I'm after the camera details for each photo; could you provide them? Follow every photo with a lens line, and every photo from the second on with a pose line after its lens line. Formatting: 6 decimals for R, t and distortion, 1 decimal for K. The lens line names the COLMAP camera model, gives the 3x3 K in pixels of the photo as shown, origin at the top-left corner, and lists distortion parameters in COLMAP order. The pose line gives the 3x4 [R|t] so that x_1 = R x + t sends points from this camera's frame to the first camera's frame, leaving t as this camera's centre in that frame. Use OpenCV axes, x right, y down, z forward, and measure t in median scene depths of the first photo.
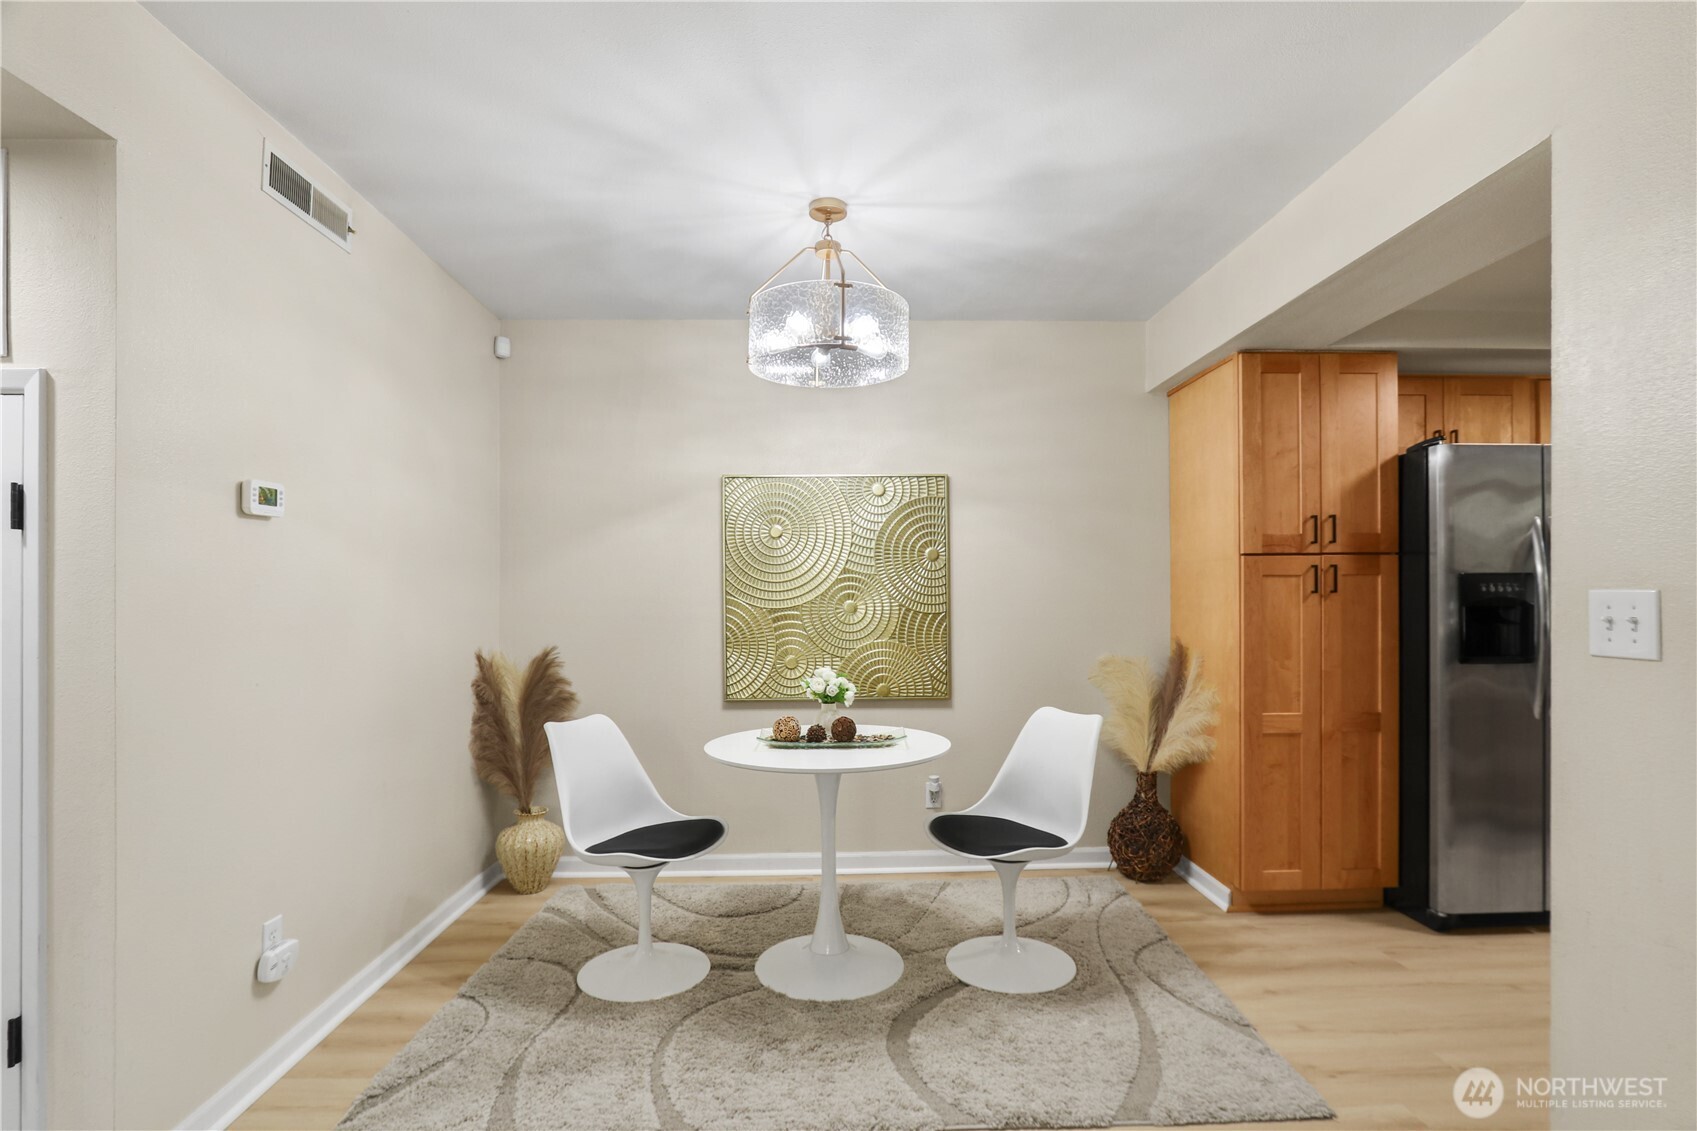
lens RADIAL K [[795.0, 0, 843.1], [0, 795.0, 604.8], [0, 0, 1]] dist [-0.005725, -0.001562]
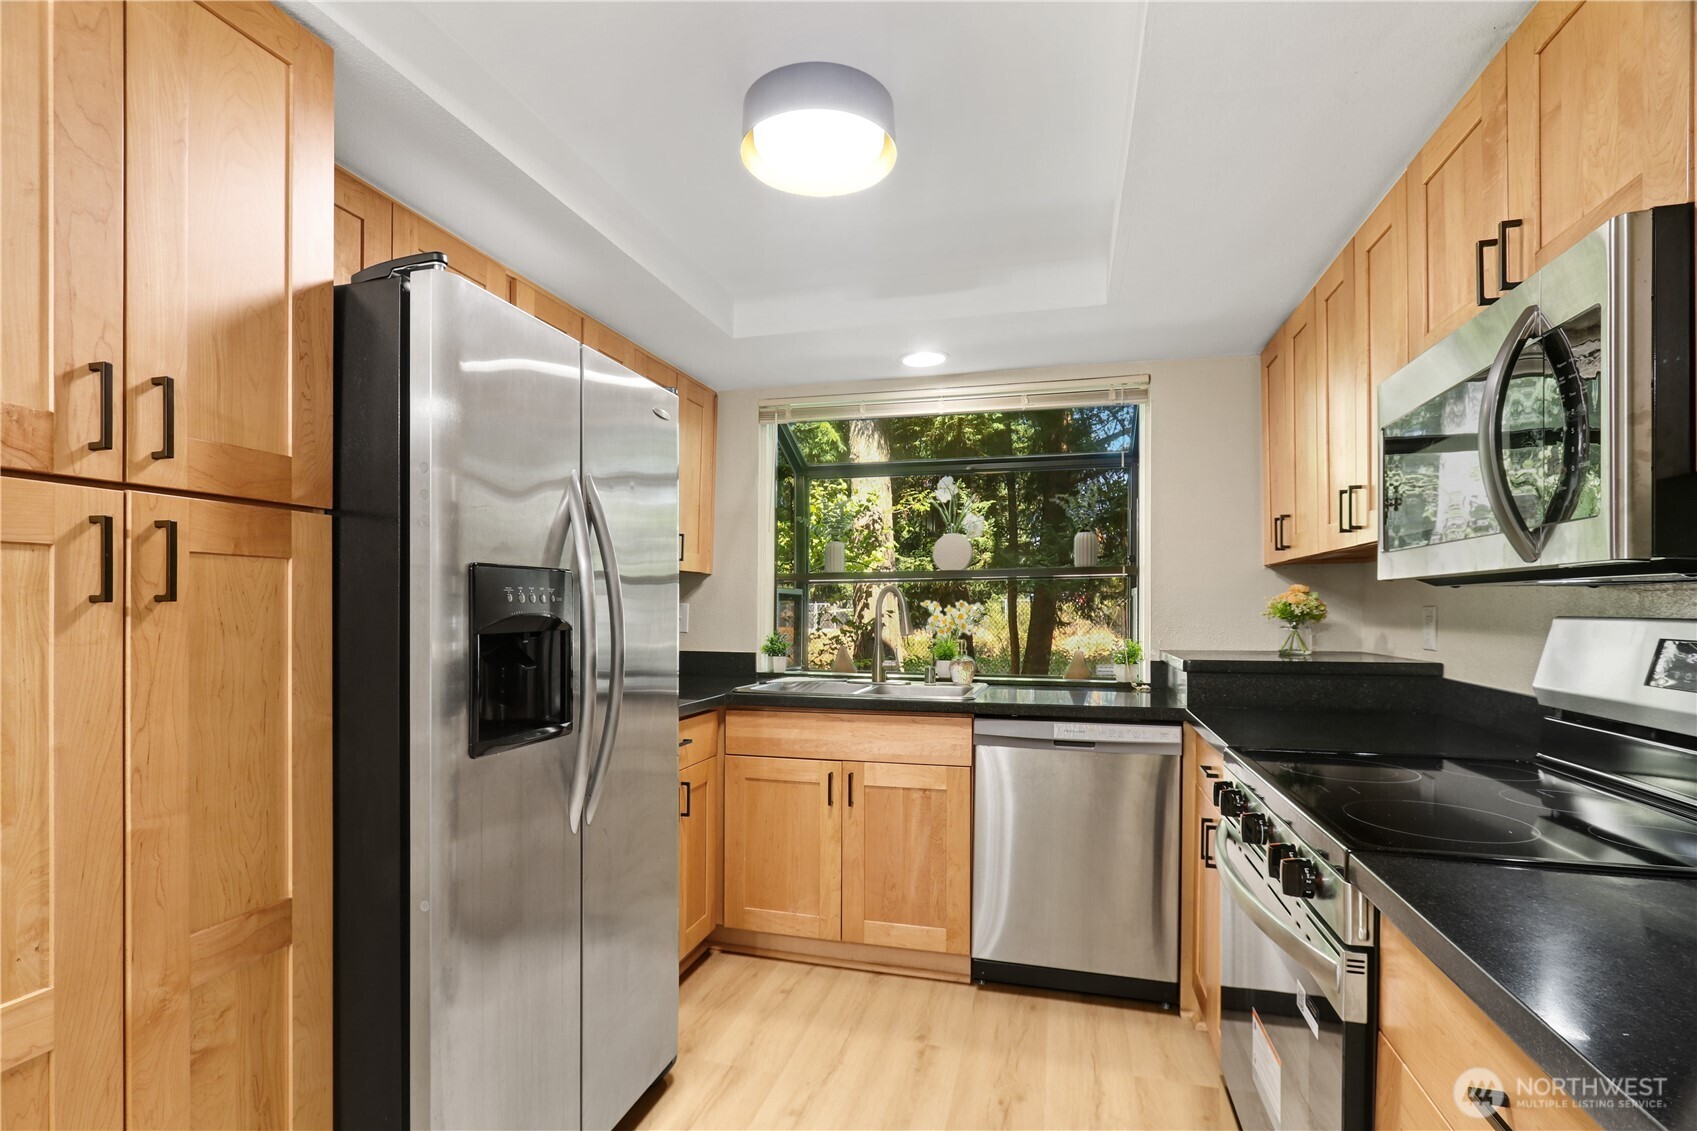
lens RADIAL K [[795.0, 0, 843.1], [0, 795.0, 604.8], [0, 0, 1]] dist [-0.005725, -0.001562]
pose [[0.291667, 0.006808, 0.956496, 0.371667], [0.004932, 0.999951, -0.008622, -0.009495], [-0.956507, 0.007232, 0.291619, 0.611828]]
